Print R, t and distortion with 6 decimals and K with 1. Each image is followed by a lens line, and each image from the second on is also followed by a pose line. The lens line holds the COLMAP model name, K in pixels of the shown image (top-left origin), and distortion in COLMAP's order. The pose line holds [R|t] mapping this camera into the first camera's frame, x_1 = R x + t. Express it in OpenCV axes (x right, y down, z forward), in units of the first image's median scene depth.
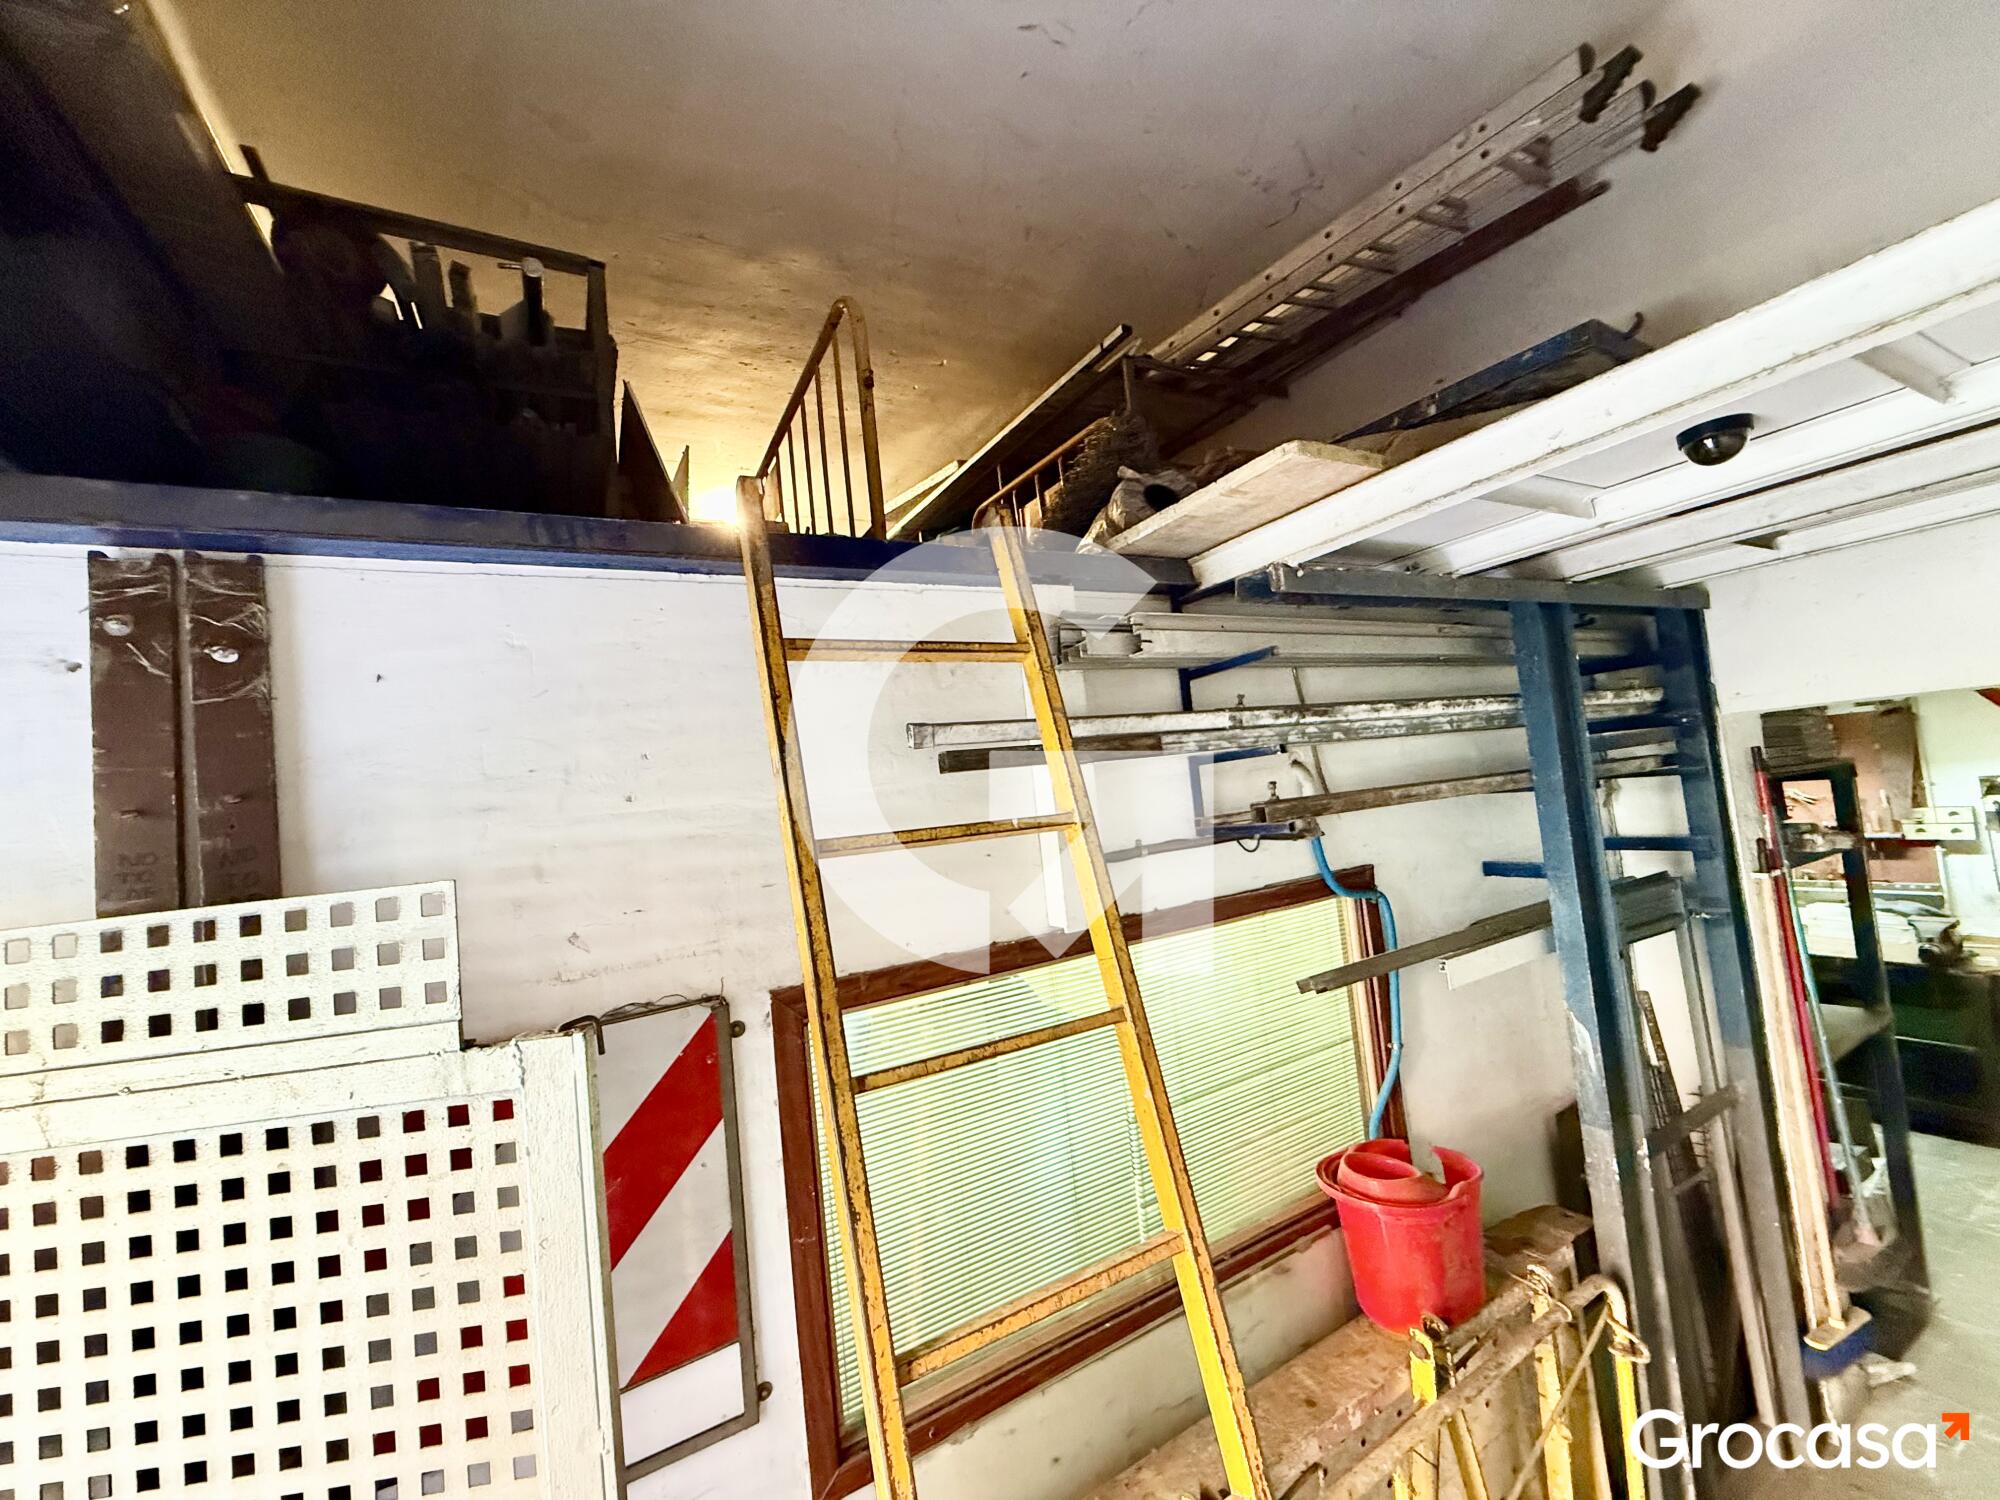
lens RADIAL K [[792.7, 0, 990.0], [0, 792.7, 751.7], [0, 0, 1]] dist [-0.002146, 0.000757]
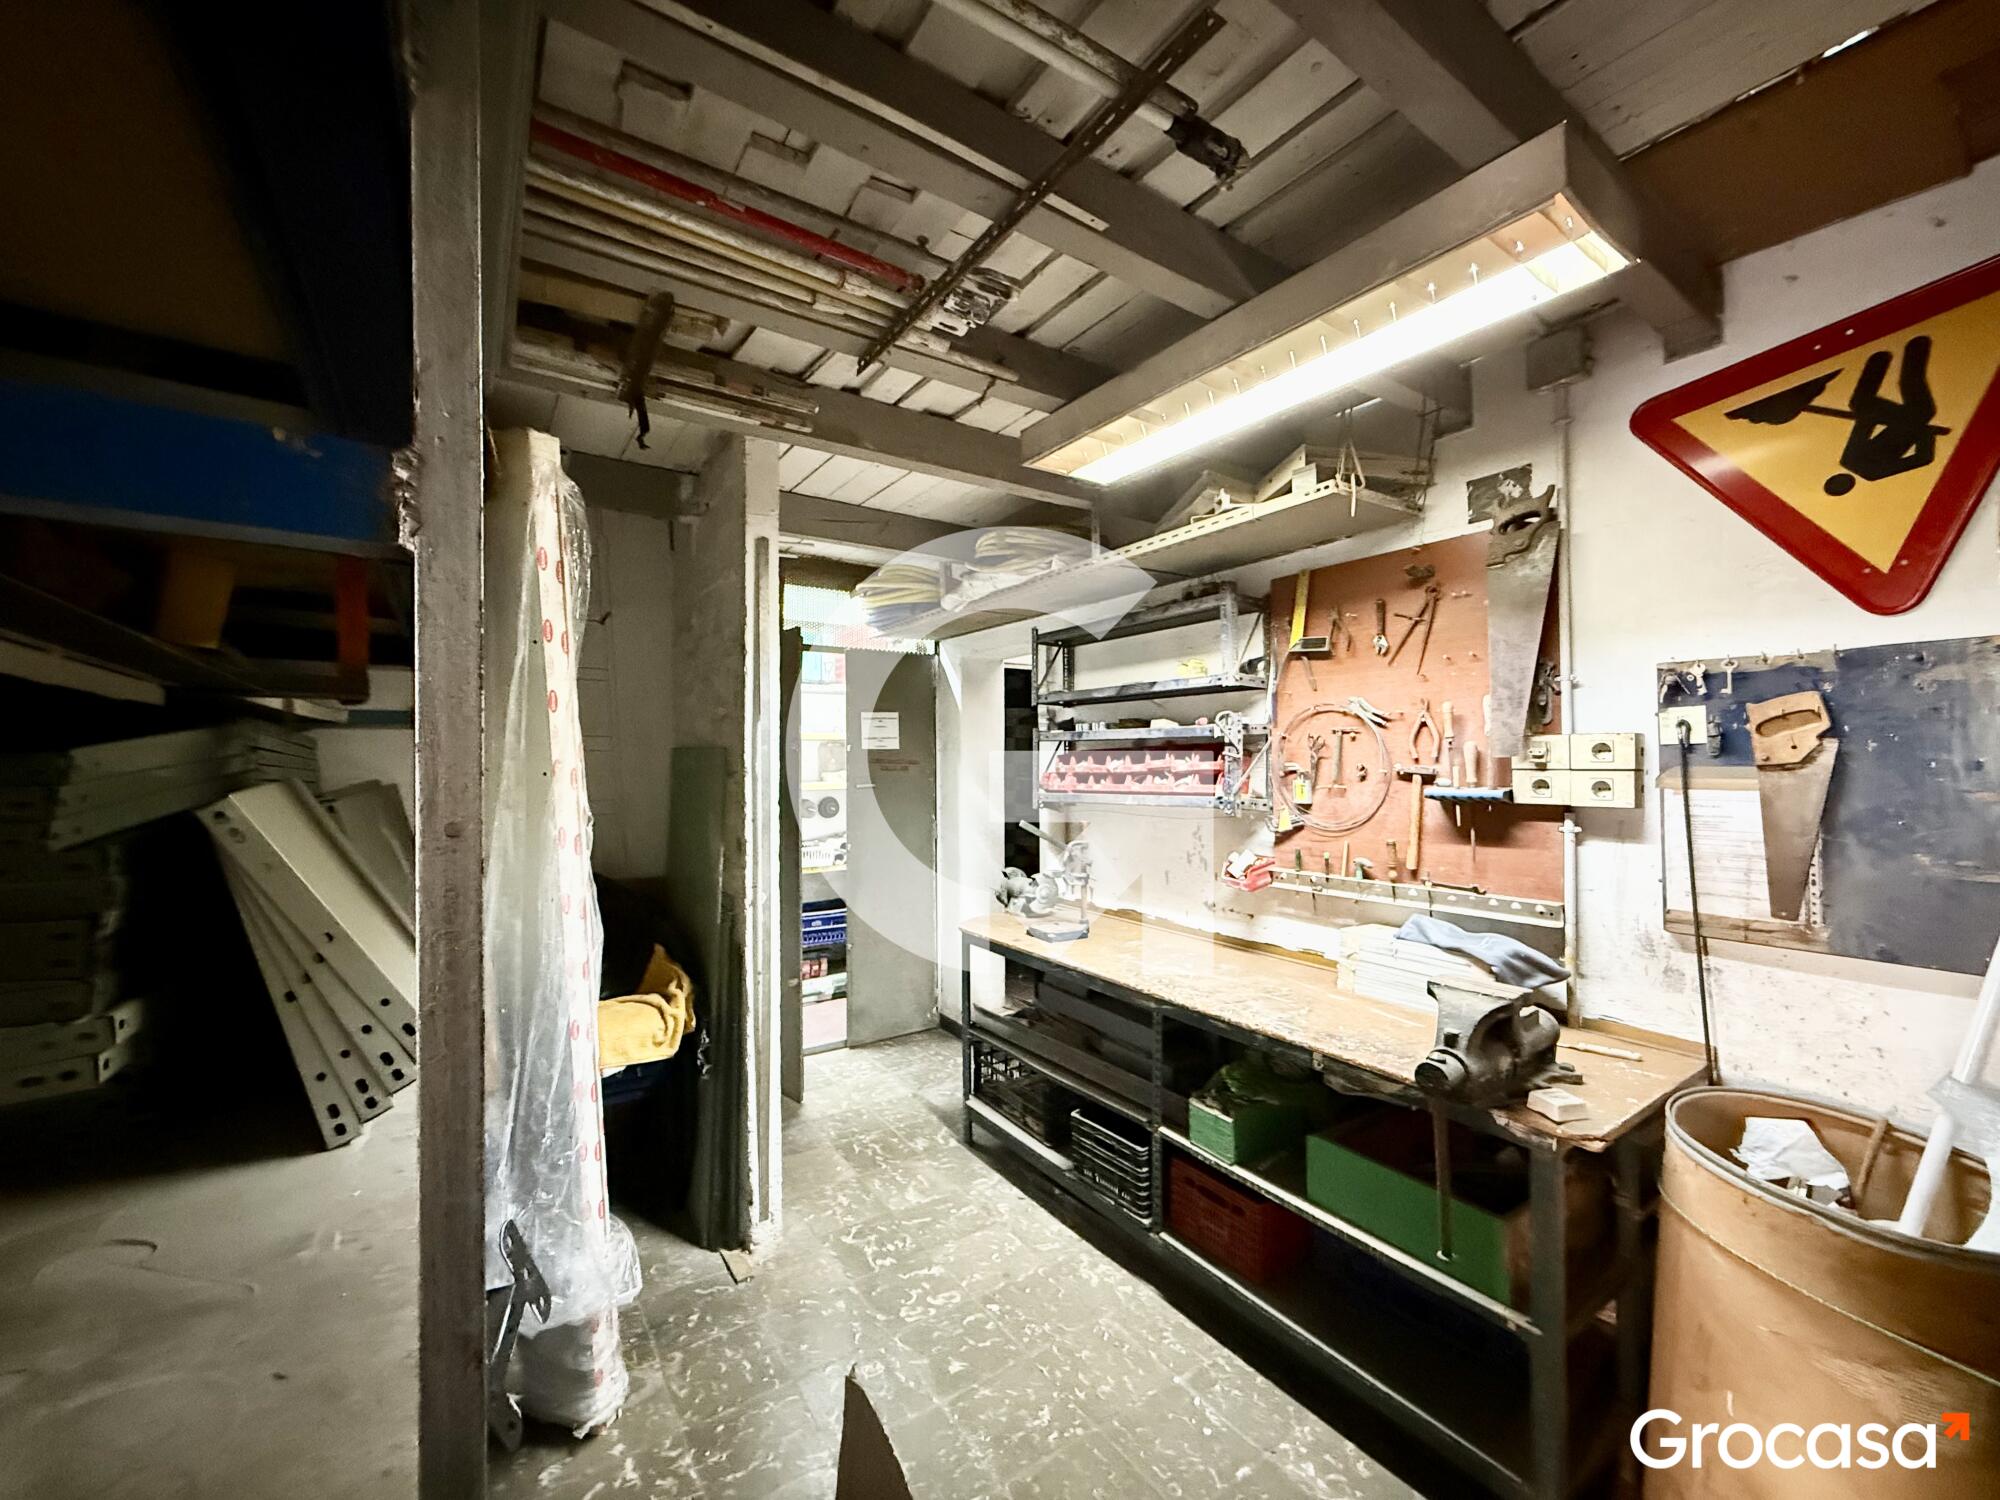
lens RADIAL K [[792.7, 0, 997.2], [0, 792.7, 748.4], [0, 0, 1]] dist [-0.002146, 0.000757]
pose [[0.991565, 0.092083, 0.091215, 0.839369], [-0.095525, 0.994843, 0.034104, 0.095380], [-0.087604, -0.042530, 0.995247, 0.586370]]
